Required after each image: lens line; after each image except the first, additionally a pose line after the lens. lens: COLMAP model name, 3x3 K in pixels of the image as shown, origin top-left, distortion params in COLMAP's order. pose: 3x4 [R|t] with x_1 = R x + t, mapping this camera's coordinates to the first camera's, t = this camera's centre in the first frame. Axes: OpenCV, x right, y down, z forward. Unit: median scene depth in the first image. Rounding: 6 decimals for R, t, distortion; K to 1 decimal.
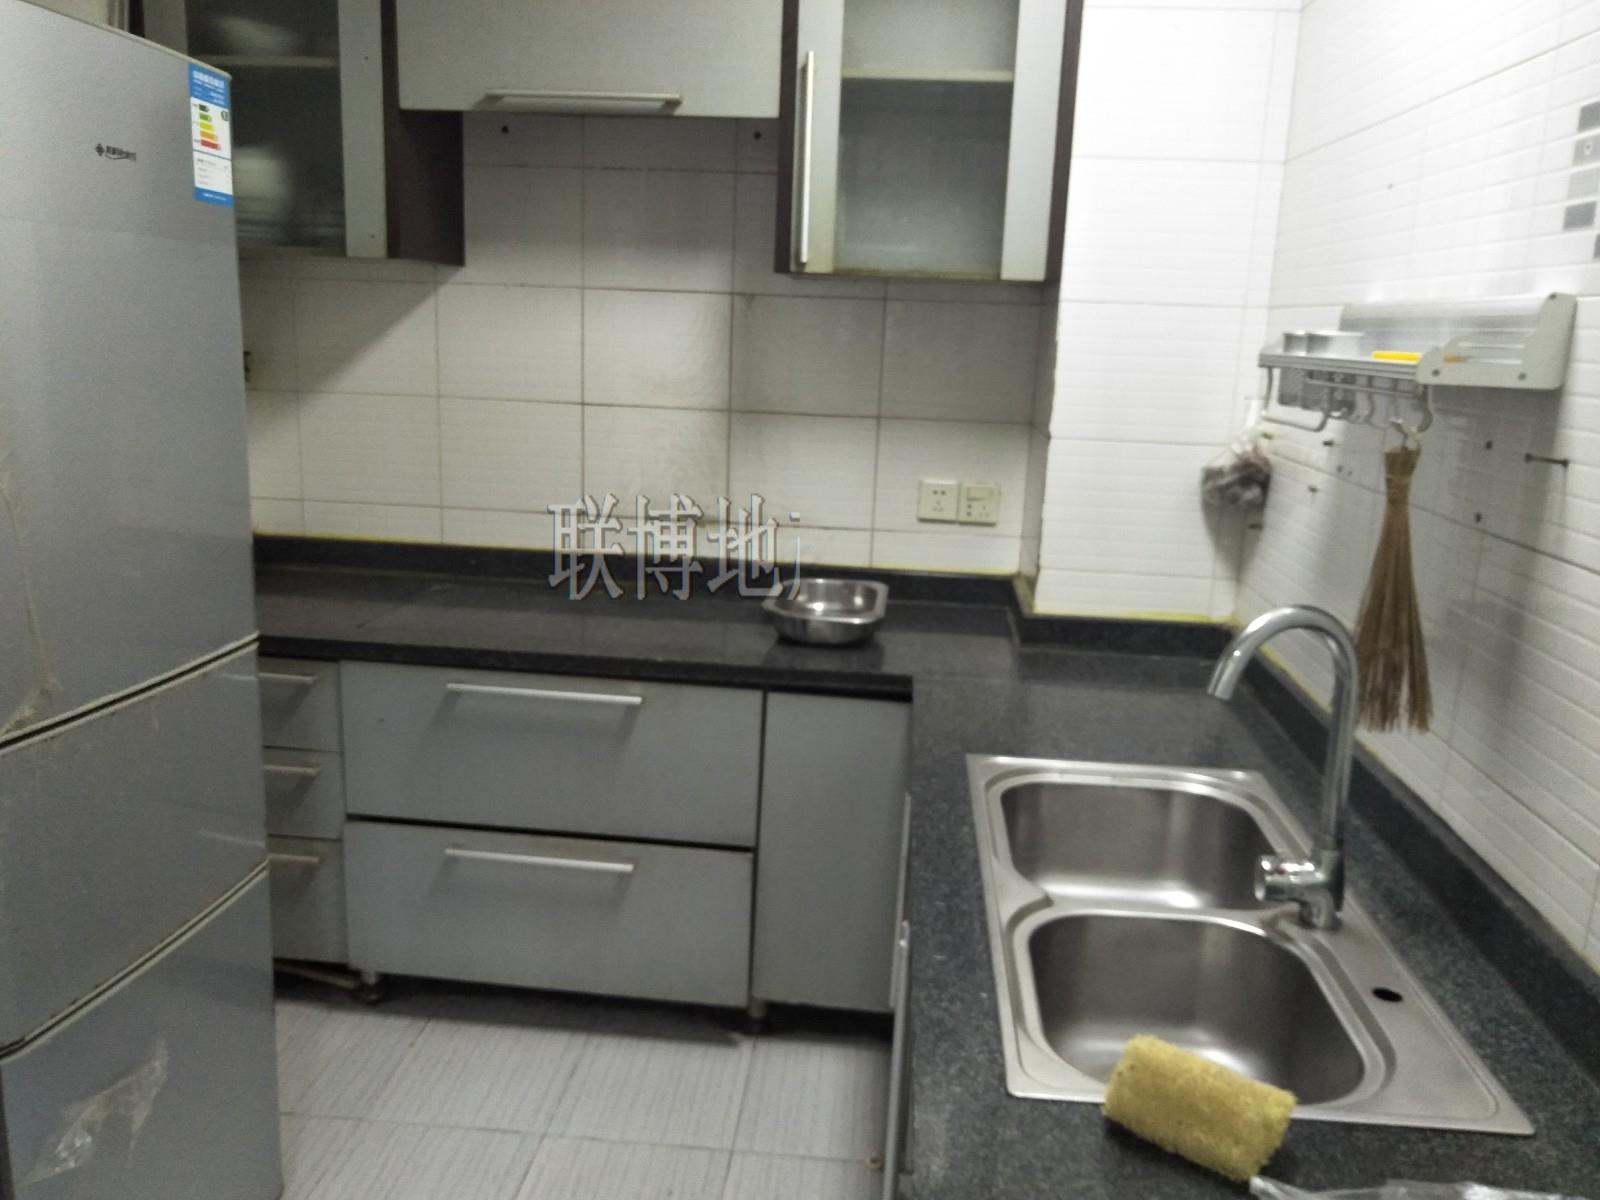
lens RADIAL K [[1256.8, 0, 787.1], [0, 1256.8, 601.1], [0, 0, 1]] dist [0.078983, -0.117093]
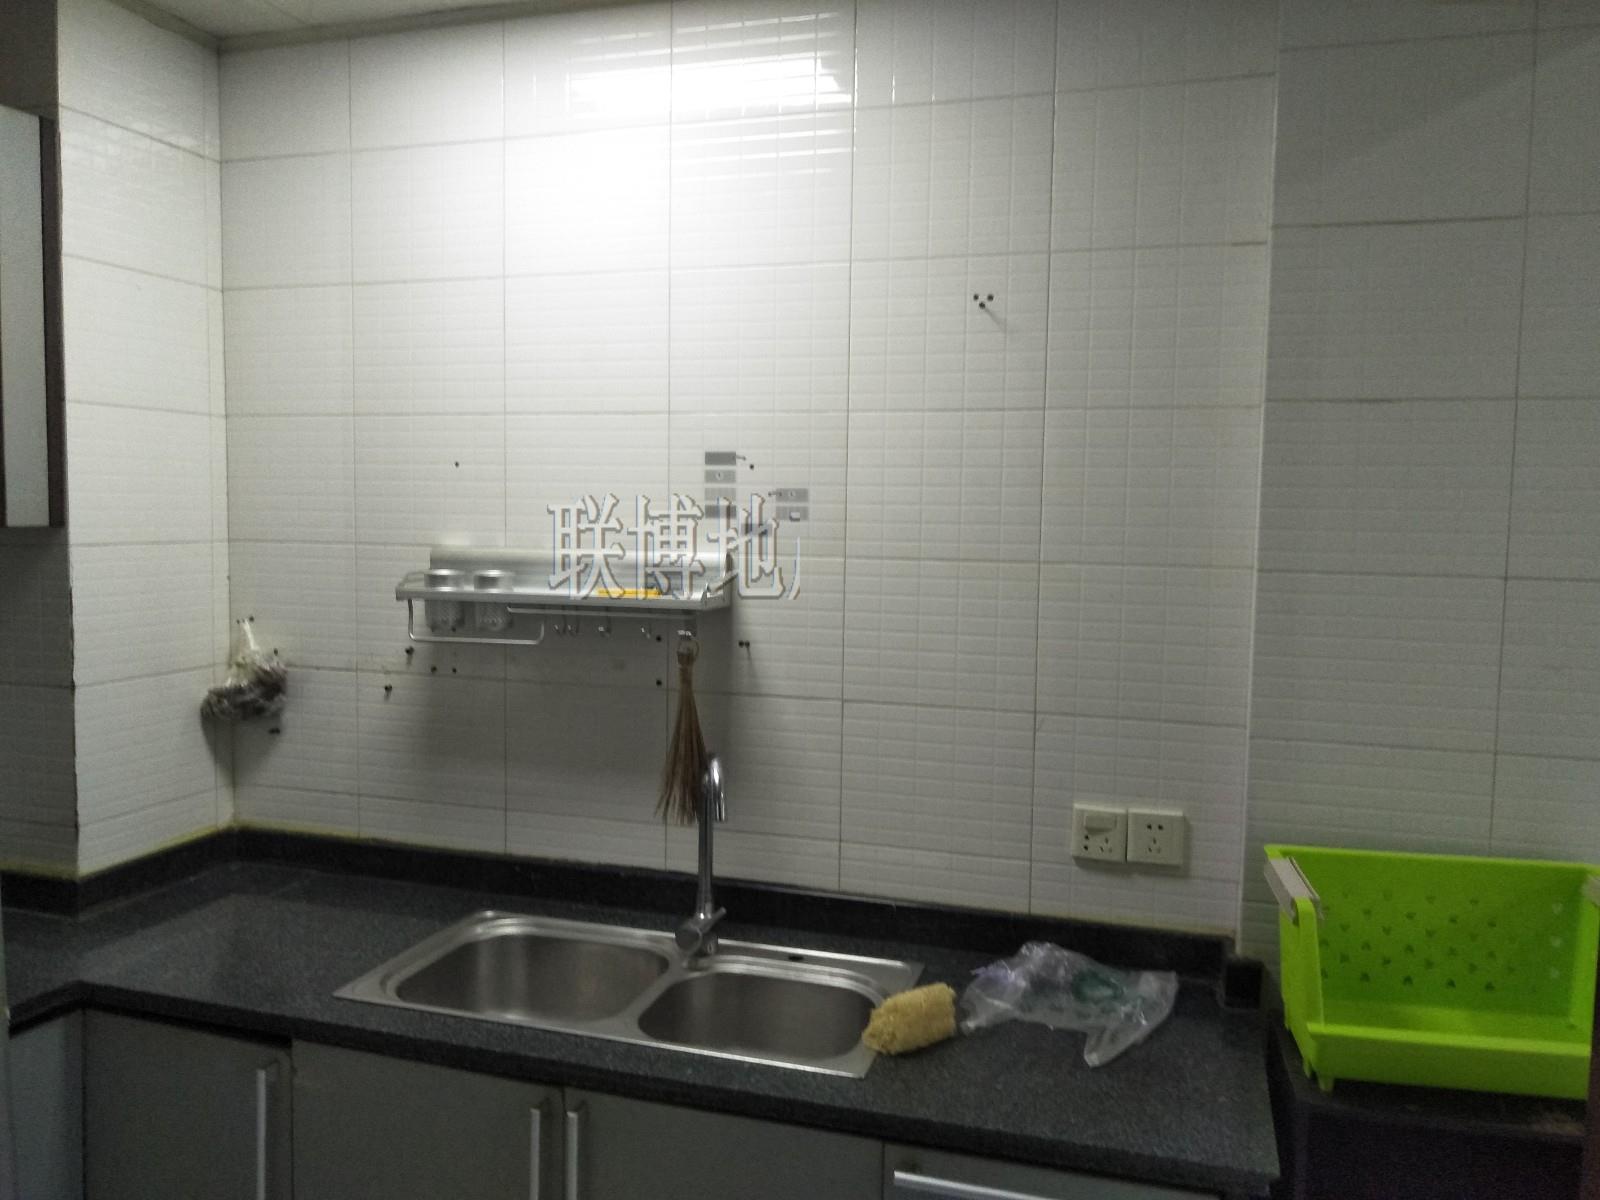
lens RADIAL K [[1256.8, 0, 787.1], [0, 1256.8, 601.1], [0, 0, 1]] dist [0.078983, -0.117093]
pose [[0.206751, -0.117282, 0.971339, -0.652341], [0.208335, 0.975298, 0.073415, -0.167472], [-0.955955, 0.187185, 0.226077, 0.302582]]
